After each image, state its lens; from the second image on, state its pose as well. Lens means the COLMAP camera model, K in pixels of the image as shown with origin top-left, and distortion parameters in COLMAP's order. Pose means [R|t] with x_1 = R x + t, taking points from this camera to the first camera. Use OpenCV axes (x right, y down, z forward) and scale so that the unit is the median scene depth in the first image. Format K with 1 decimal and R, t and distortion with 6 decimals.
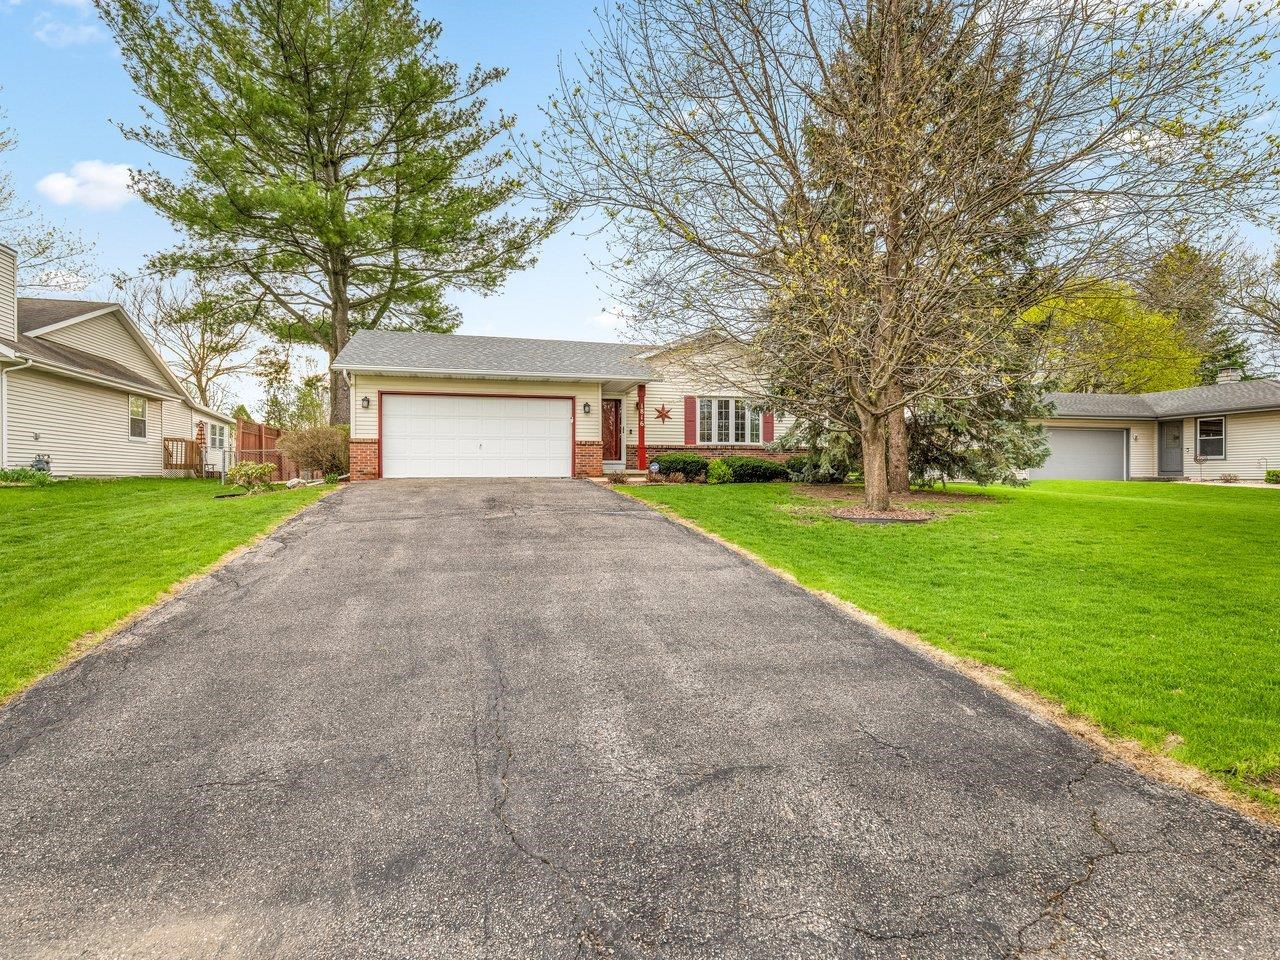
lens RADIAL K [[665.6, 0, 640.5], [0, 665.6, 481.0], [0, 0, 1]] dist [0.010677, -0.001693]
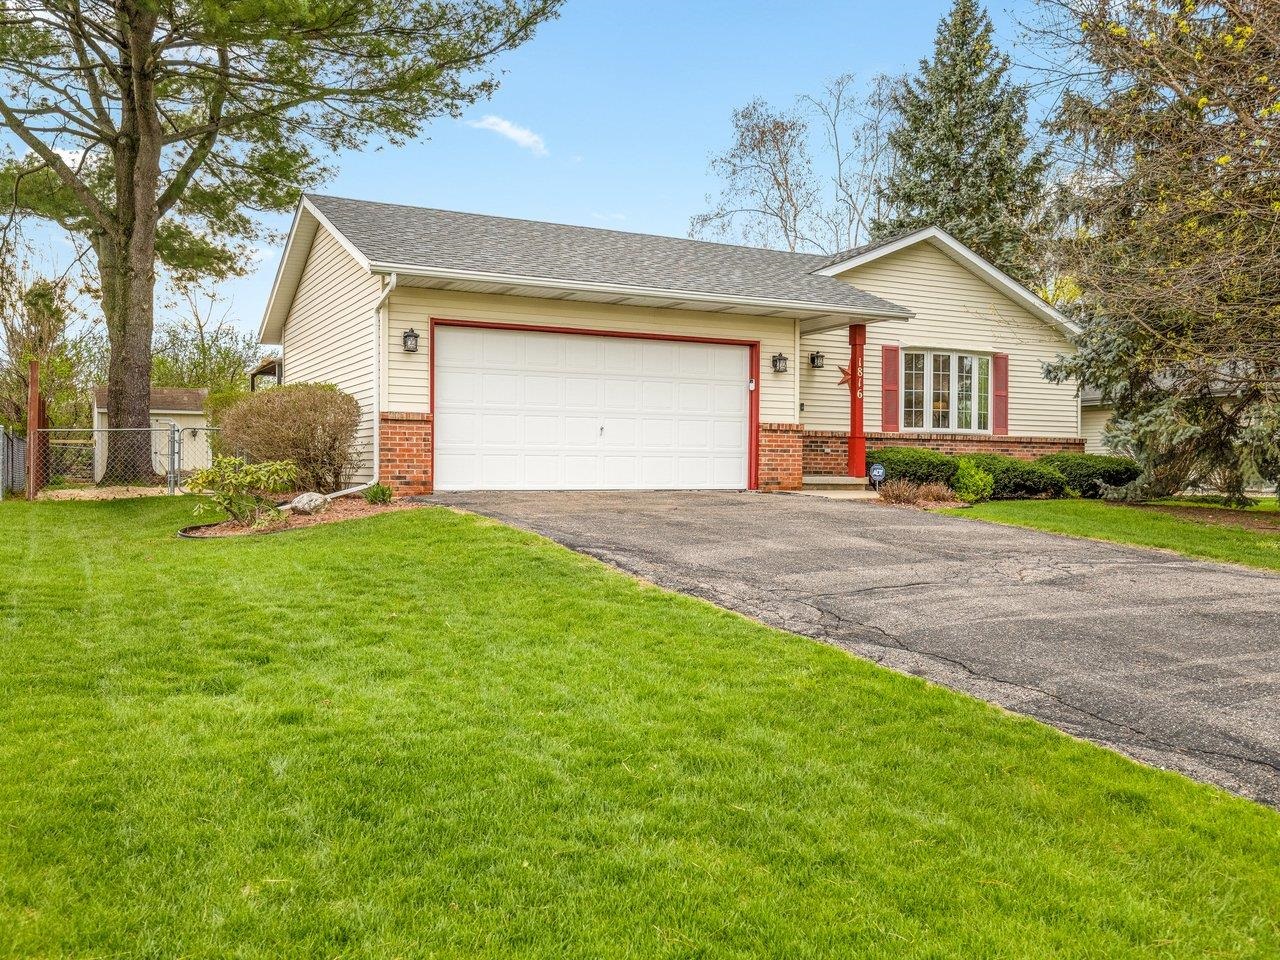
lens RADIAL K [[1103.2, 0, 639.4], [0, 1103.2, 478.0], [0, 0, 1]] dist [0.006366, 0.006860]
pose [[0.975494, 0.008784, 0.219849, -0.379635], [-0.008981, 0.999960, -0.000103, -0.014166], [-0.219841, -0.001874, 0.975534, 0.137225]]
